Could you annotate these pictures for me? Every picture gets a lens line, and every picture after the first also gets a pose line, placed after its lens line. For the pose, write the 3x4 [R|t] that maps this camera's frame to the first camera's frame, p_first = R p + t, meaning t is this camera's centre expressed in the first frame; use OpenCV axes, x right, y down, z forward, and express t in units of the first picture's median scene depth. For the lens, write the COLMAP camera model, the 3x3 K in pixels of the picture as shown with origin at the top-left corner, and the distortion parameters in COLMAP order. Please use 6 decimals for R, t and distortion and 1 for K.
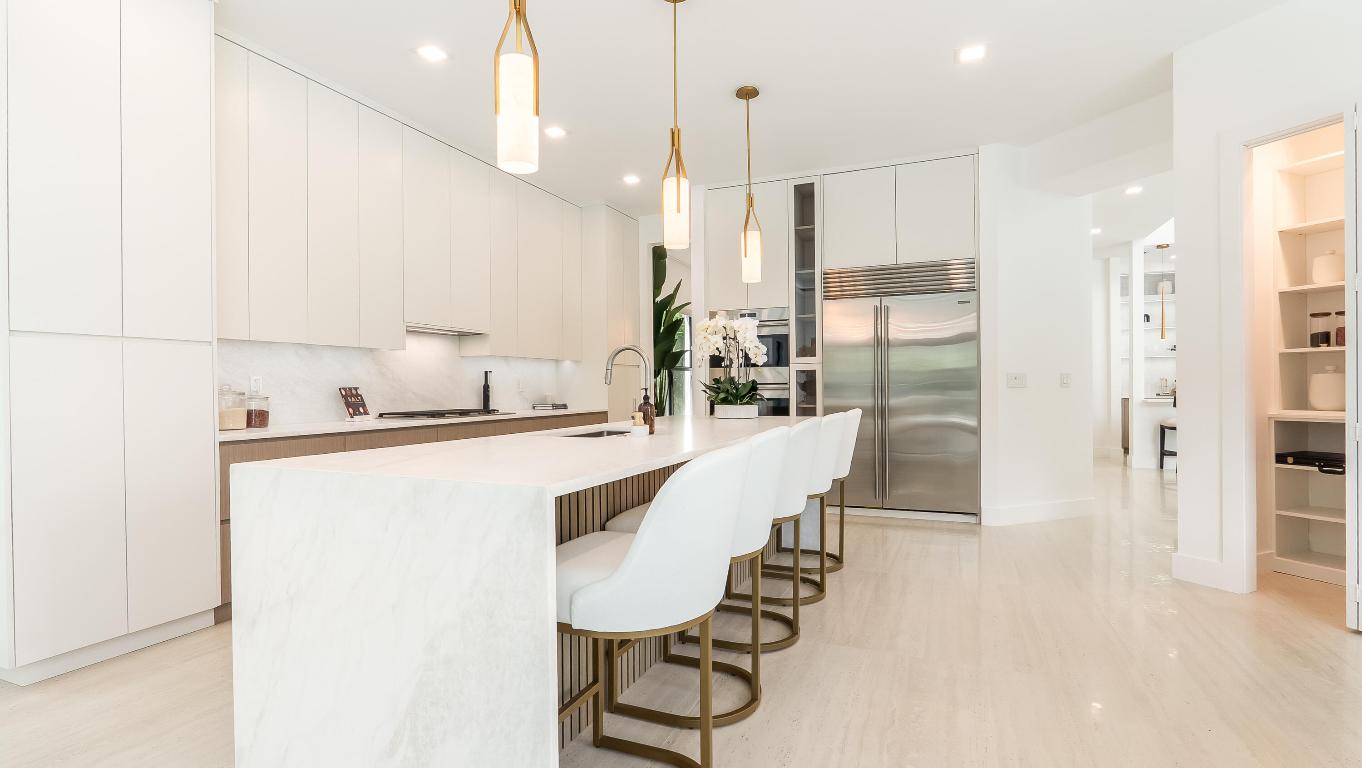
lens RADIAL K [[651.3, 0, 680.3], [0, 651.3, 388.0], [0, 0, 1]] dist [0.002099, 0.000117]
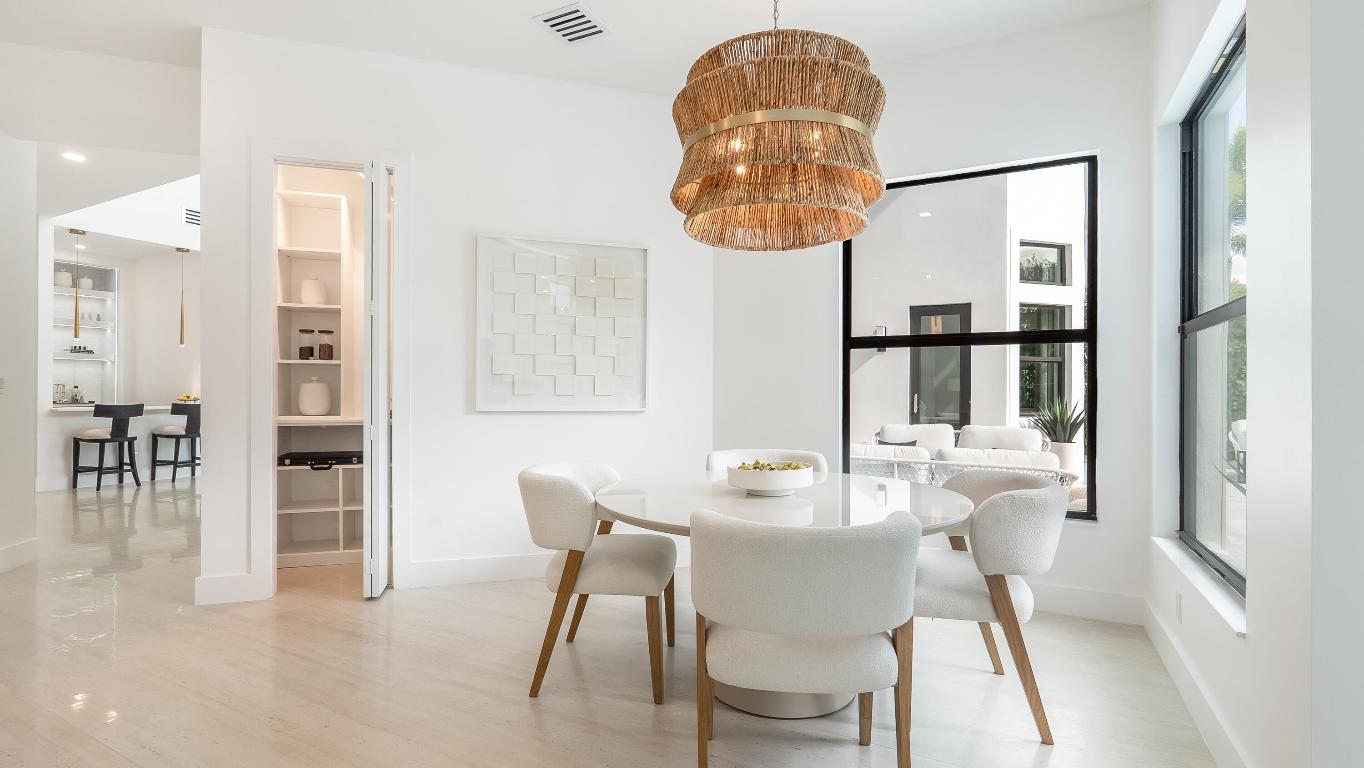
lens RADIAL K [[628.1, 0, 680.1], [0, 628.1, 390.7], [0, 0, 1]] dist [-0.010434, -0.000282]
pose [[0.063462, 0.008938, 0.997944, -0.065174], [-0.002692, 0.999958, -0.008785, -0.000903], [-0.997981, -0.002129, 0.063483, 0.279986]]
